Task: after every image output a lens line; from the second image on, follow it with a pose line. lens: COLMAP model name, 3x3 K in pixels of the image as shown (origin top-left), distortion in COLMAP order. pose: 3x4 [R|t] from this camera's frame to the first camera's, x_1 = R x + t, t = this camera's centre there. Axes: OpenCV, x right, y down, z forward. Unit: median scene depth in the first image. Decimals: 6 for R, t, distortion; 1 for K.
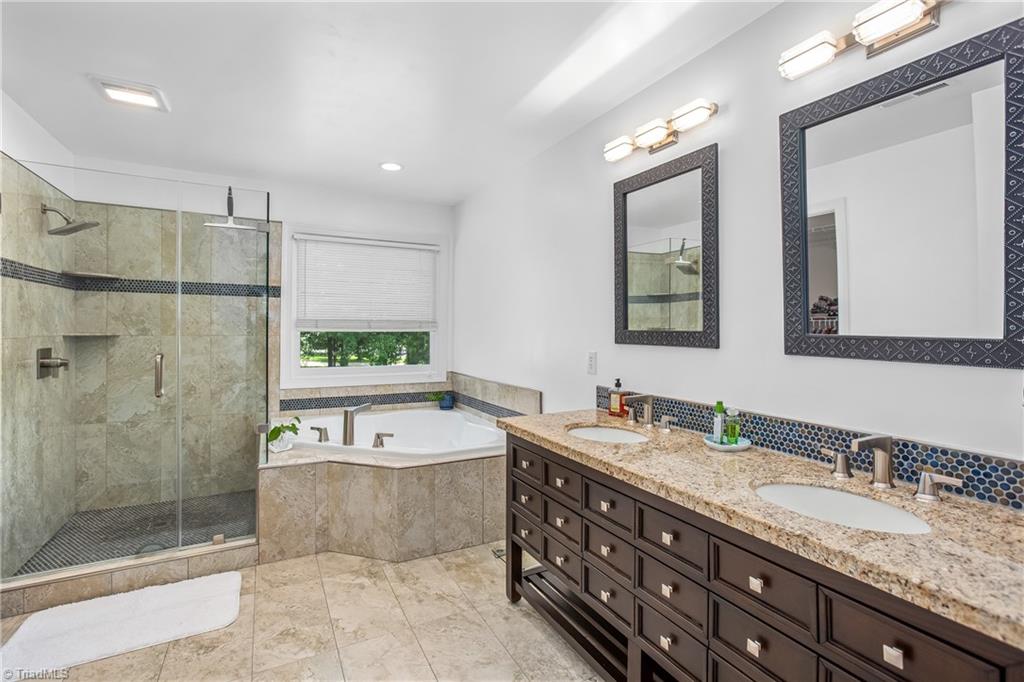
lens RADIAL K [[494.5, 0, 505.5], [0, 494.5, 338.9], [0, 0, 1]] dist [0.001143, 0.000469]
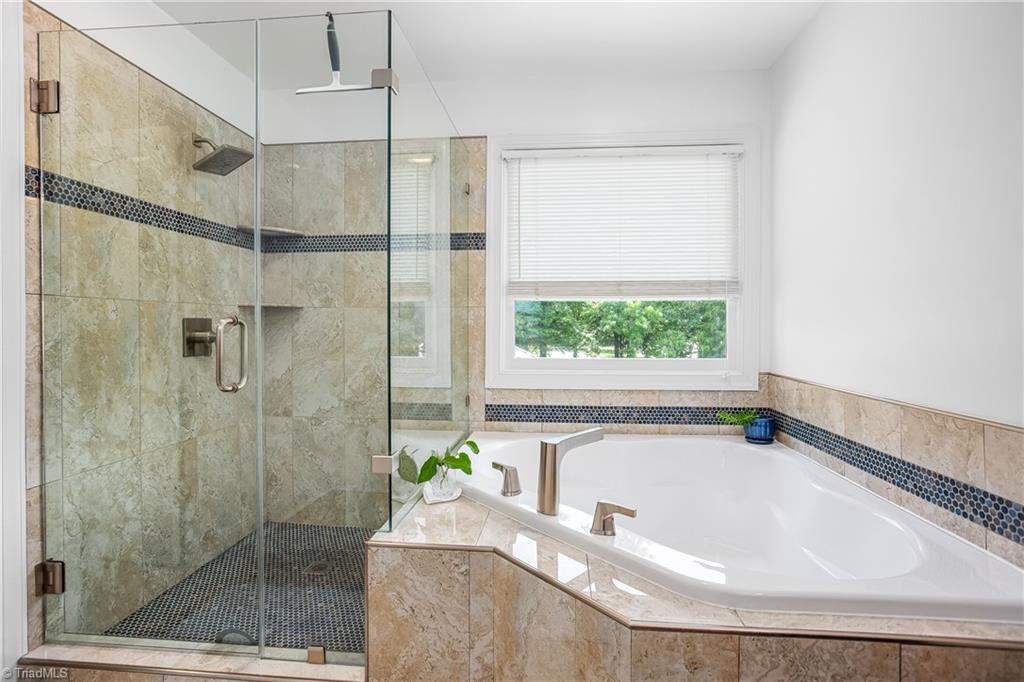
lens RADIAL K [[501.3, 0, 511.9], [0, 501.3, 325.4], [0, 0, 1]] dist [-0.034777, 0.000515]
pose [[0.848168, -0.004790, -0.529706, -0.077512], [-0.008567, 0.999704, -0.022758, 0.036857], [0.529659, 0.023840, 0.847876, 0.503737]]
